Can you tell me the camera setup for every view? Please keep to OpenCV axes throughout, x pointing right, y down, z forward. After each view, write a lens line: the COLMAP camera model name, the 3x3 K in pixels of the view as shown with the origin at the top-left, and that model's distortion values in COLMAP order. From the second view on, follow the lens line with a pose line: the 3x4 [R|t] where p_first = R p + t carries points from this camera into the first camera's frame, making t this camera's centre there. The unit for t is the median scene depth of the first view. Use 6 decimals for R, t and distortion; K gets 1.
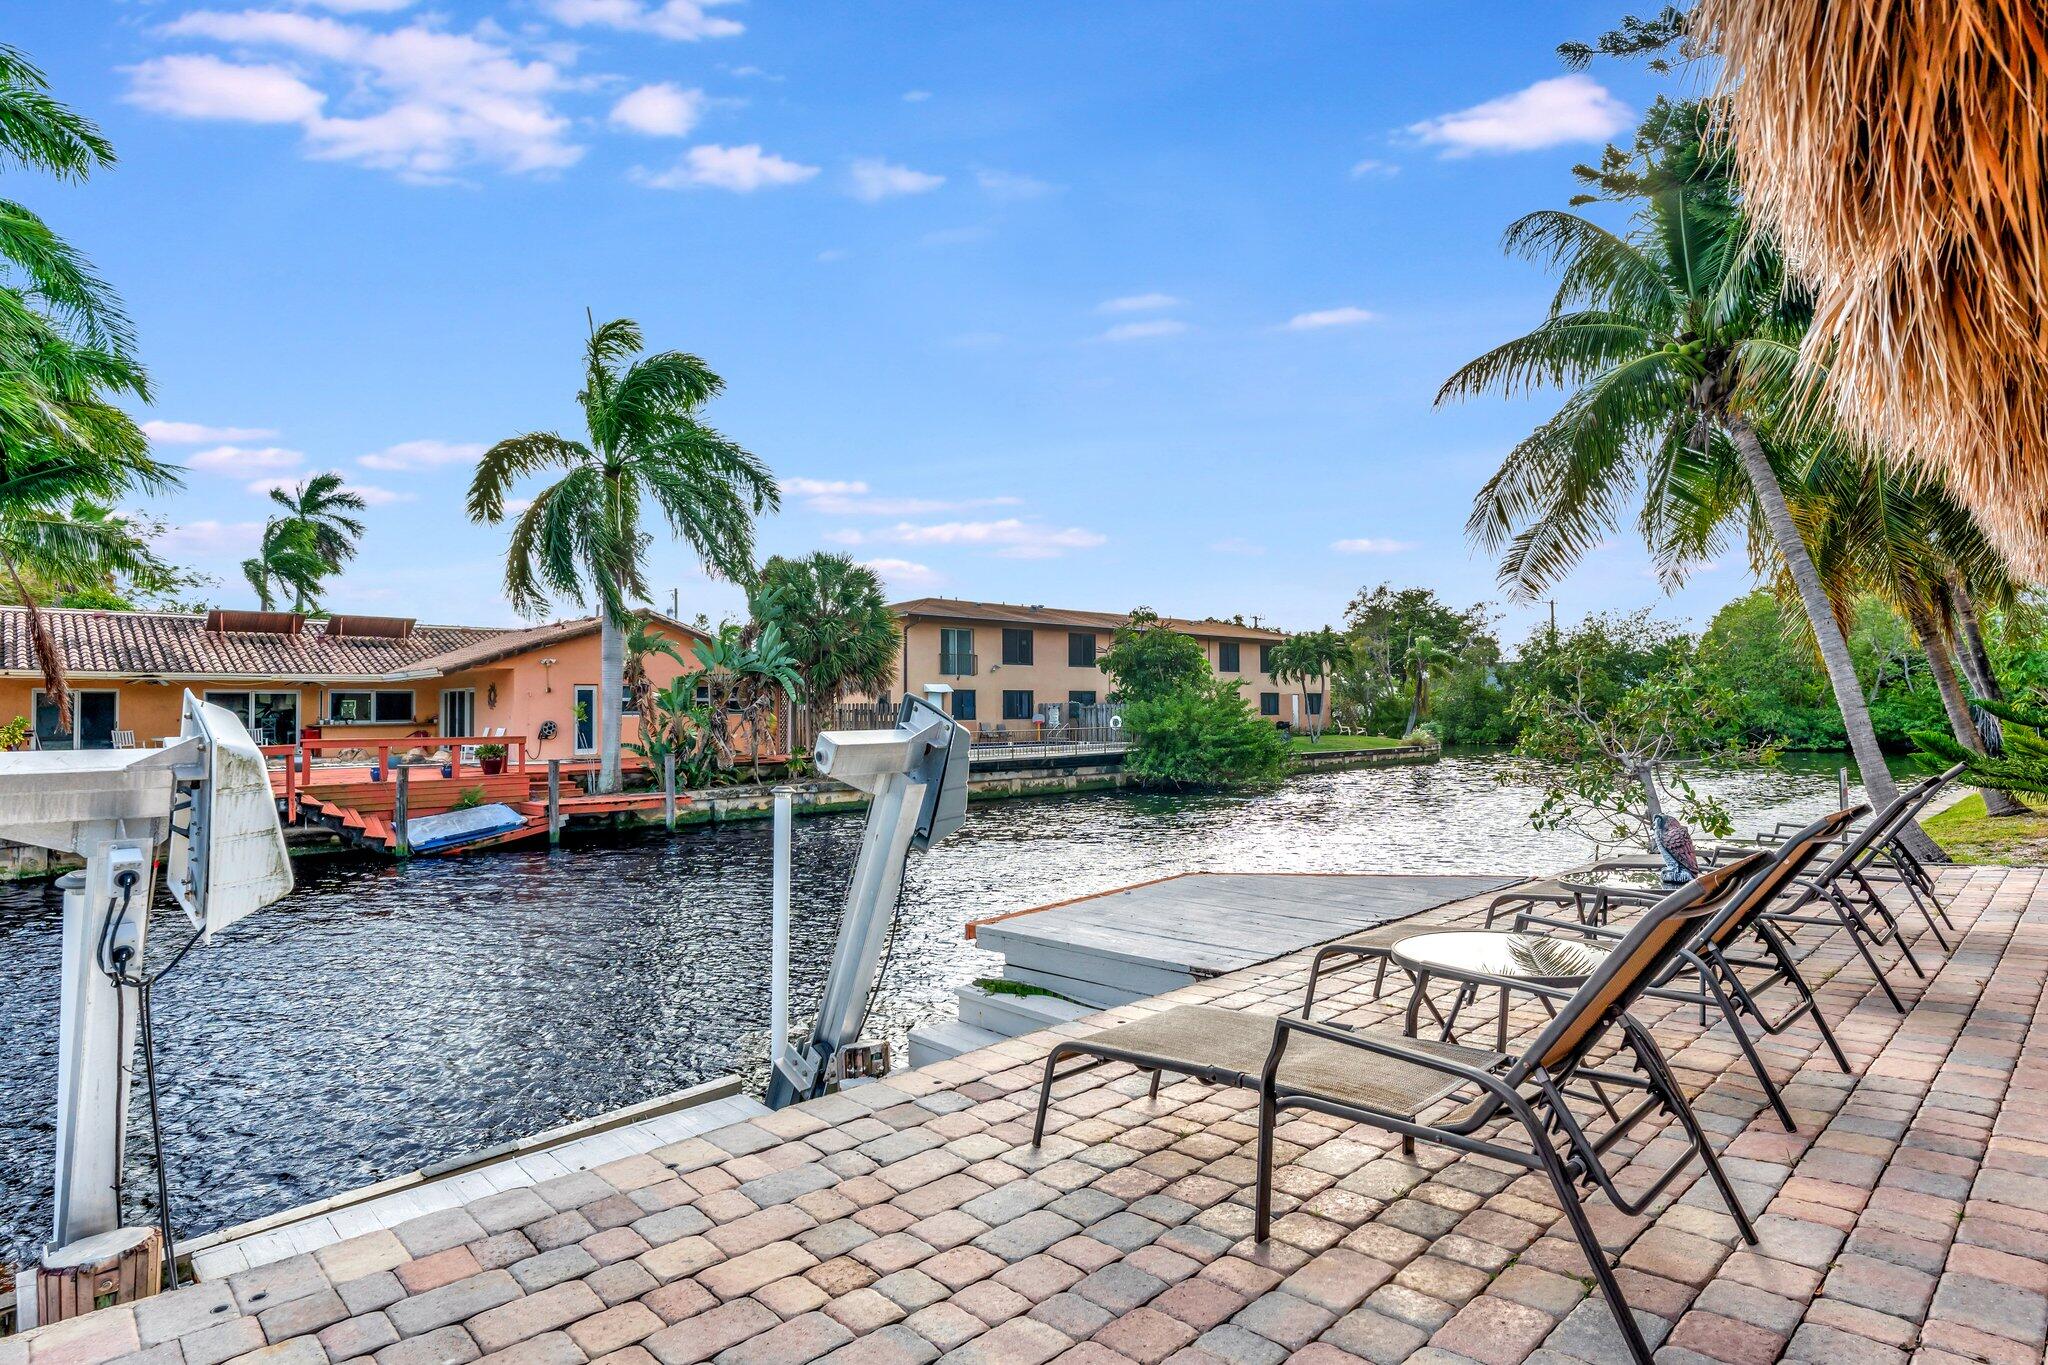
lens RADIAL K [[1062.2, 0, 1024.0], [0, 1062.2, 682.5], [0, 0, 1]] dist [-0.002134, -0.000781]
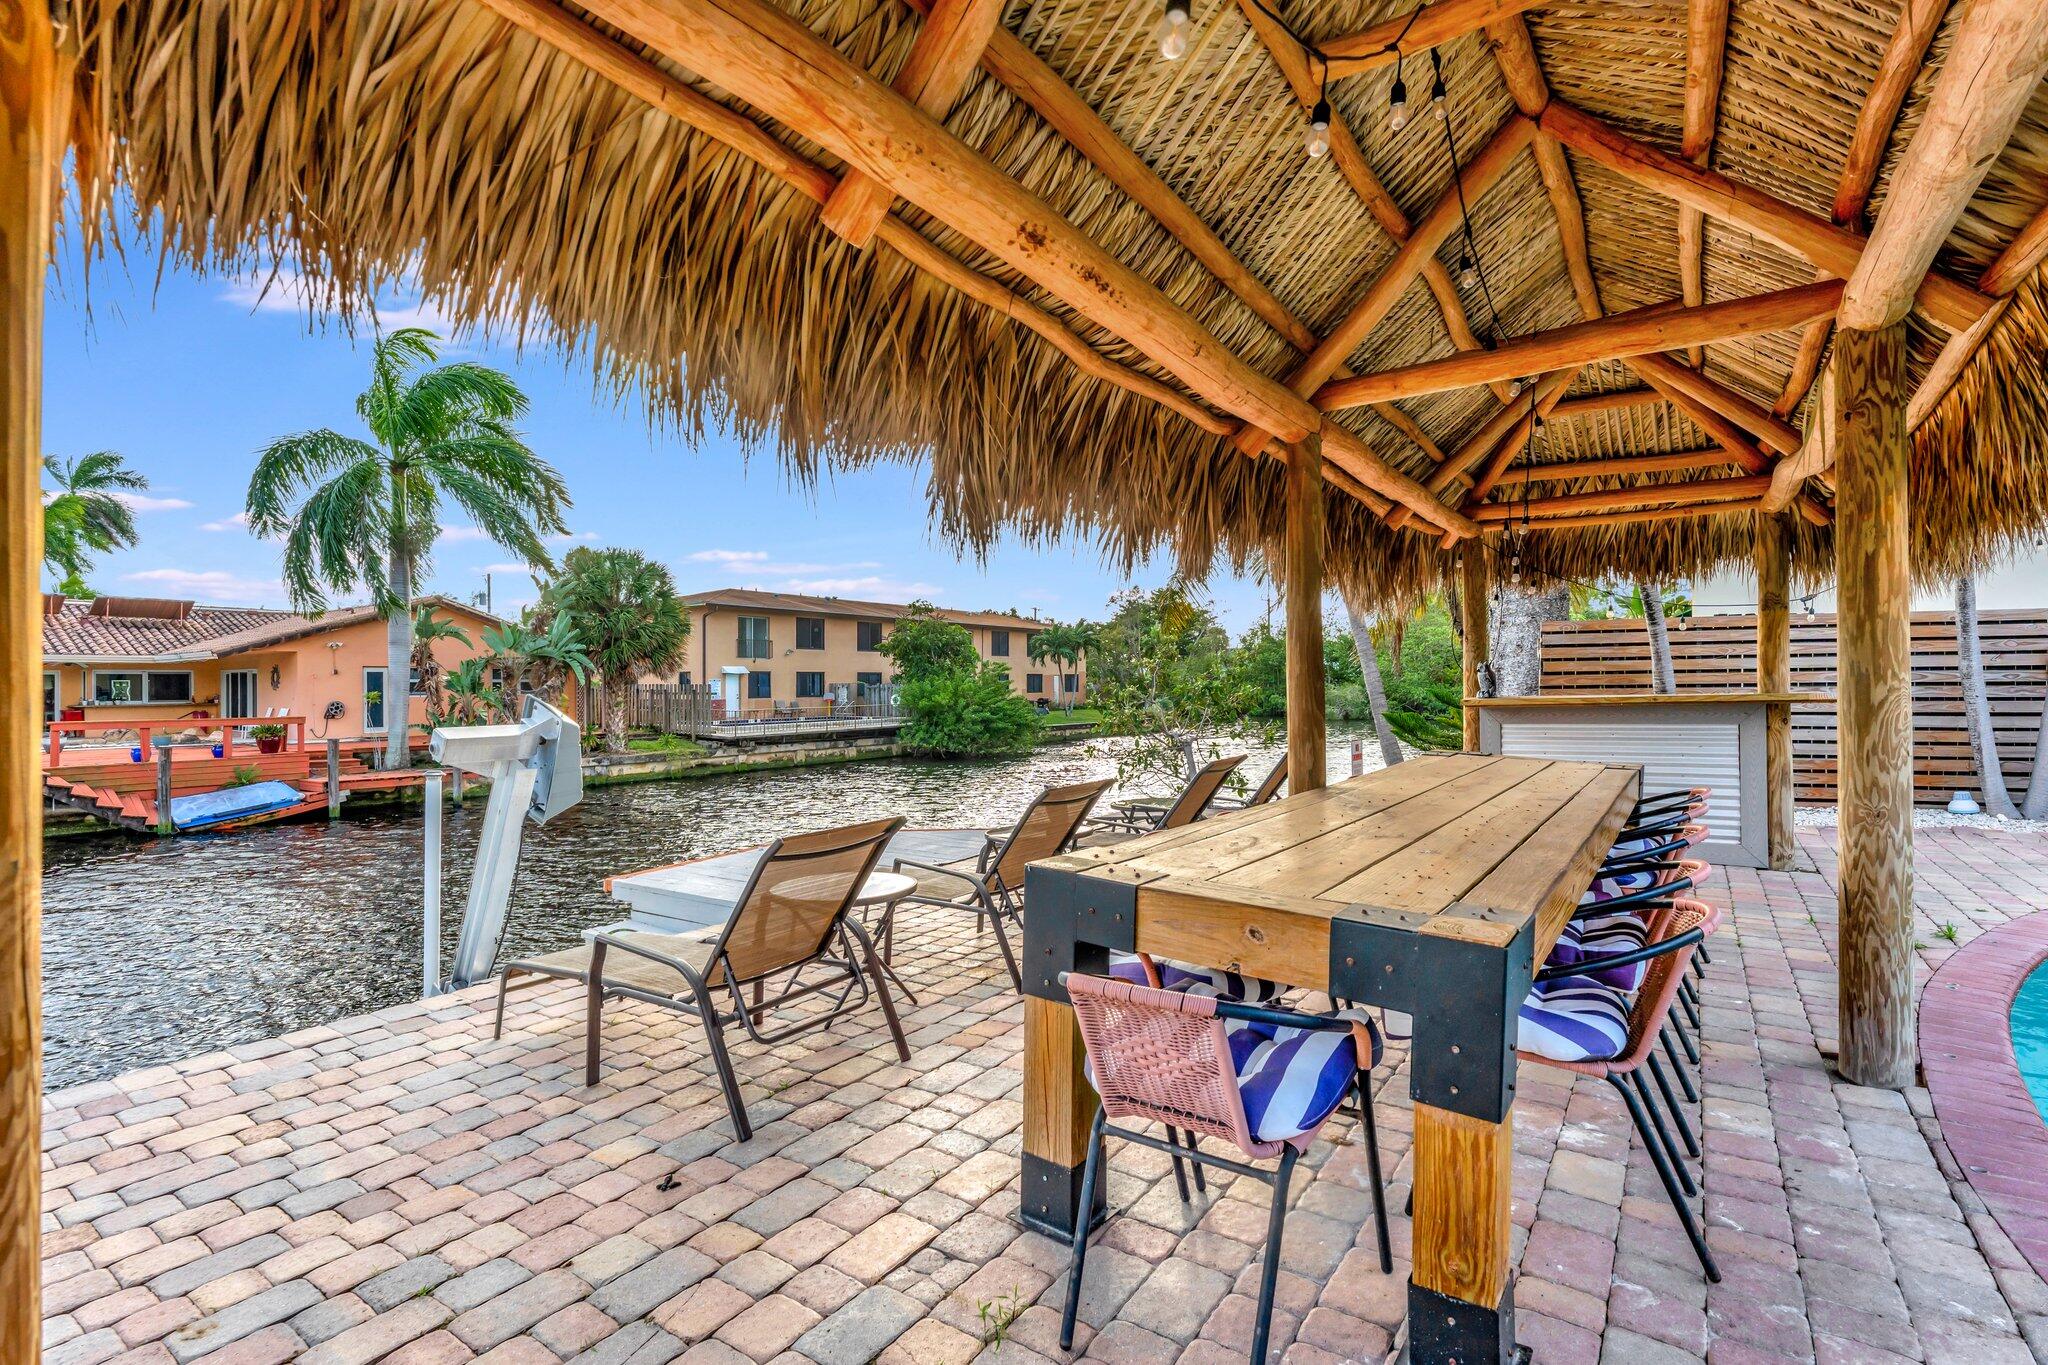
lens RADIAL K [[932.5, 0, 1024.0], [0, 932.5, 682.5], [0, 0, 1]] dist [0.001745, 0.000145]
pose [[0.982812, 0.001251, 0.184605, 0.048230], [-0.005366, 0.999748, 0.021797, -0.005854], [-0.184531, -0.022413, 0.982571, -0.032157]]
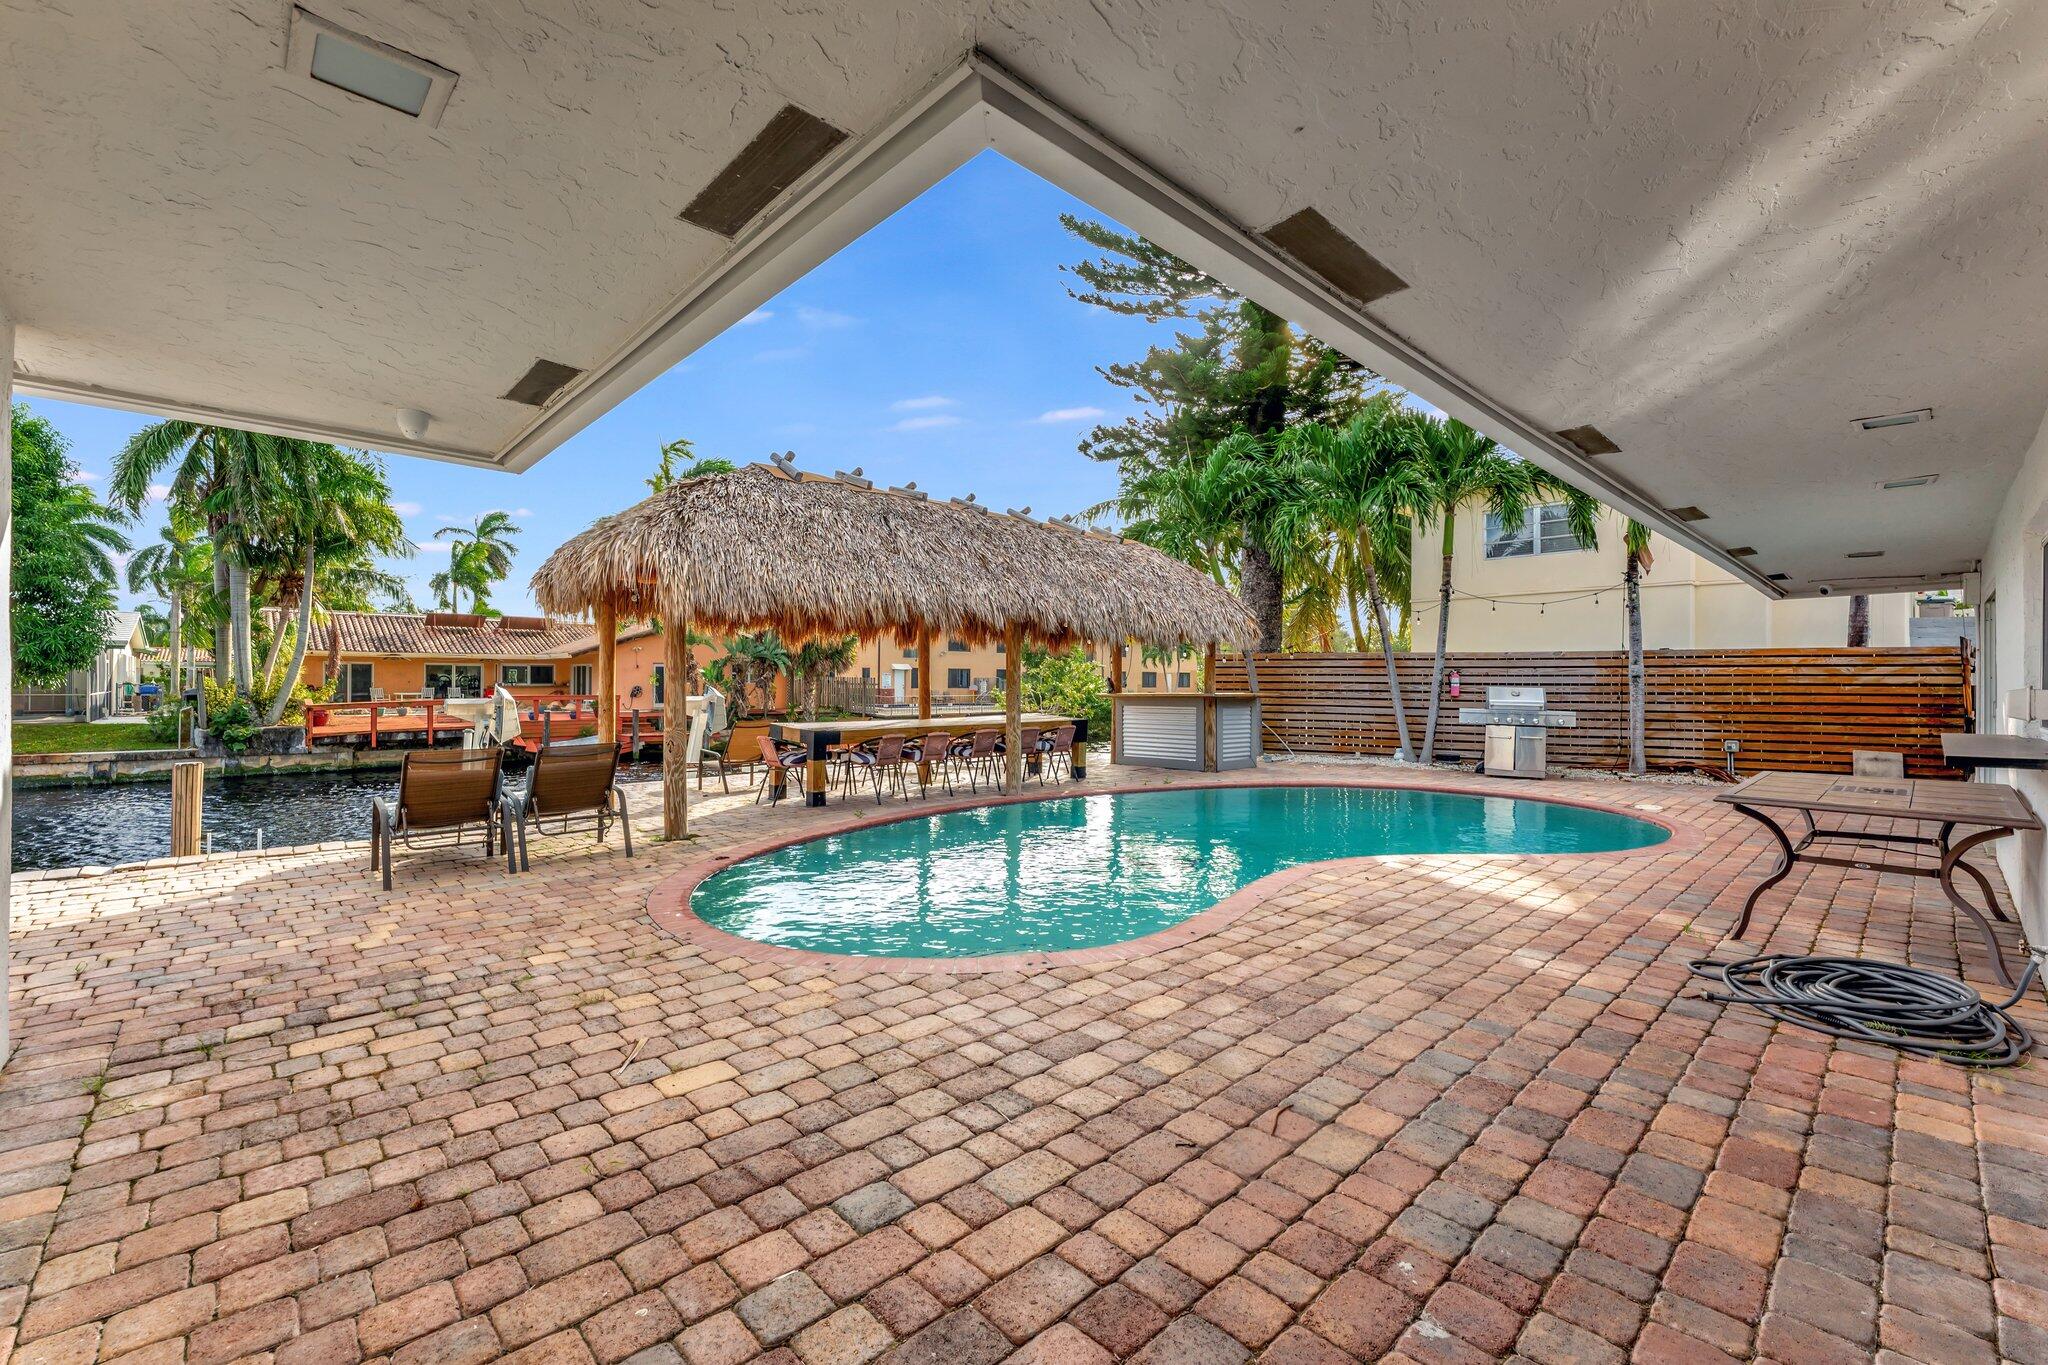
lens RADIAL K [[860.8, 0, 1024.0], [0, 860.8, 682.5], [0, 0, 1]] dist [0.001652, 0.000169]
pose [[0.999564, 0.014681, -0.025609, 0.159459], [-0.013910, 0.999452, 0.030032, -0.014966], [0.026036, -0.029663, 0.999221, -0.267777]]
